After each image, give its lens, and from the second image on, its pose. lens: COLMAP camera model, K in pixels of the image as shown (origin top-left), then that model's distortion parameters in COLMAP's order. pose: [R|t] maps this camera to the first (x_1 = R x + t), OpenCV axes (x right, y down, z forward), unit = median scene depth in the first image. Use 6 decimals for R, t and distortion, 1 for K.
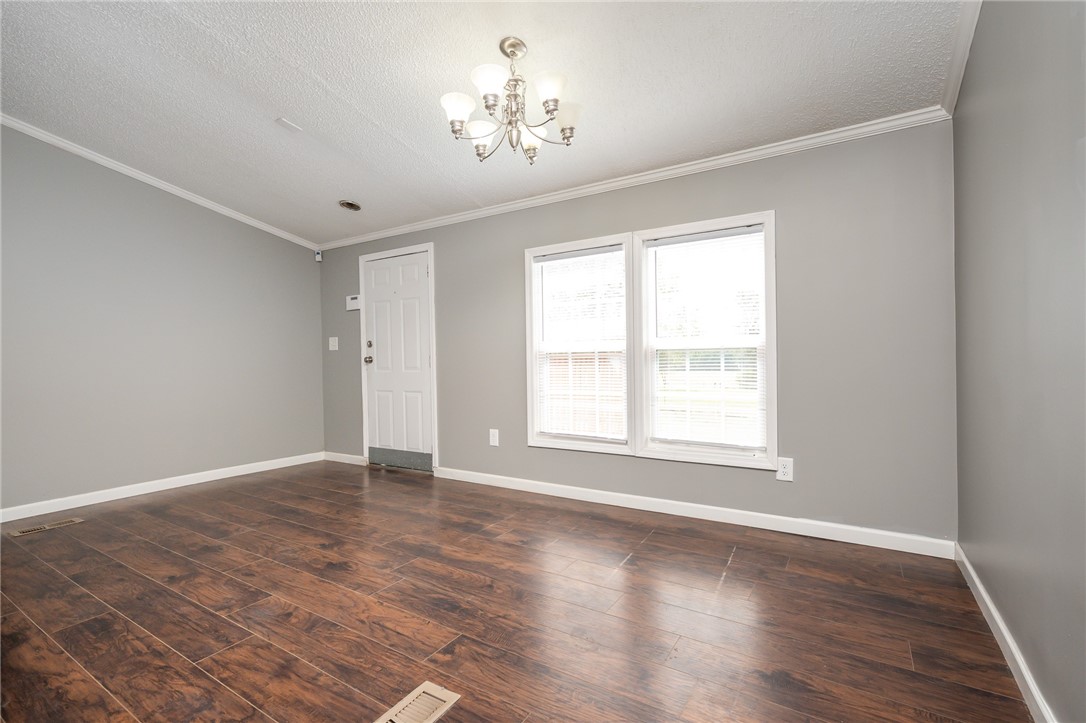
lens RADIAL K [[474.6, 0, 537.9], [0, 474.6, 355.3], [0, 0, 1]] dist [0.014455, -0.001076]
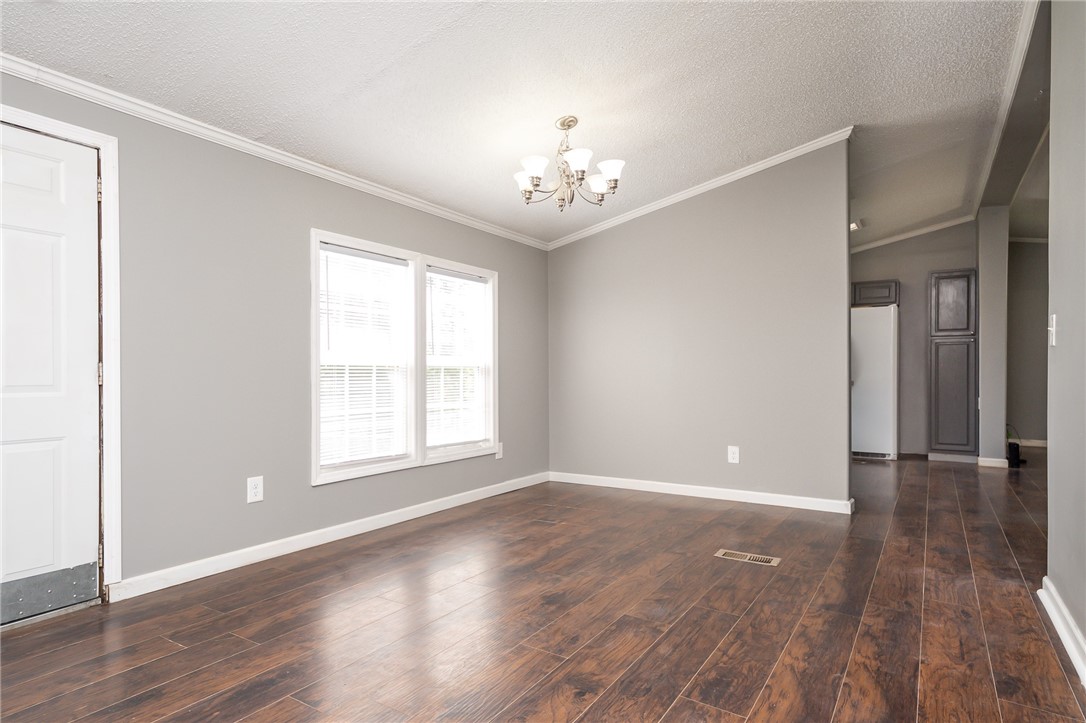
lens RADIAL K [[567.1, 0, 522.3], [0, 567.1, 372.7], [0, 0, 1]] dist [-0.004458, -0.001344]
pose [[0.067377, 0.023353, 0.997454, -1.500219], [0.000774, 0.999725, -0.023459, 0.050781], [-0.997727, 0.002352, 0.067340, 1.003426]]
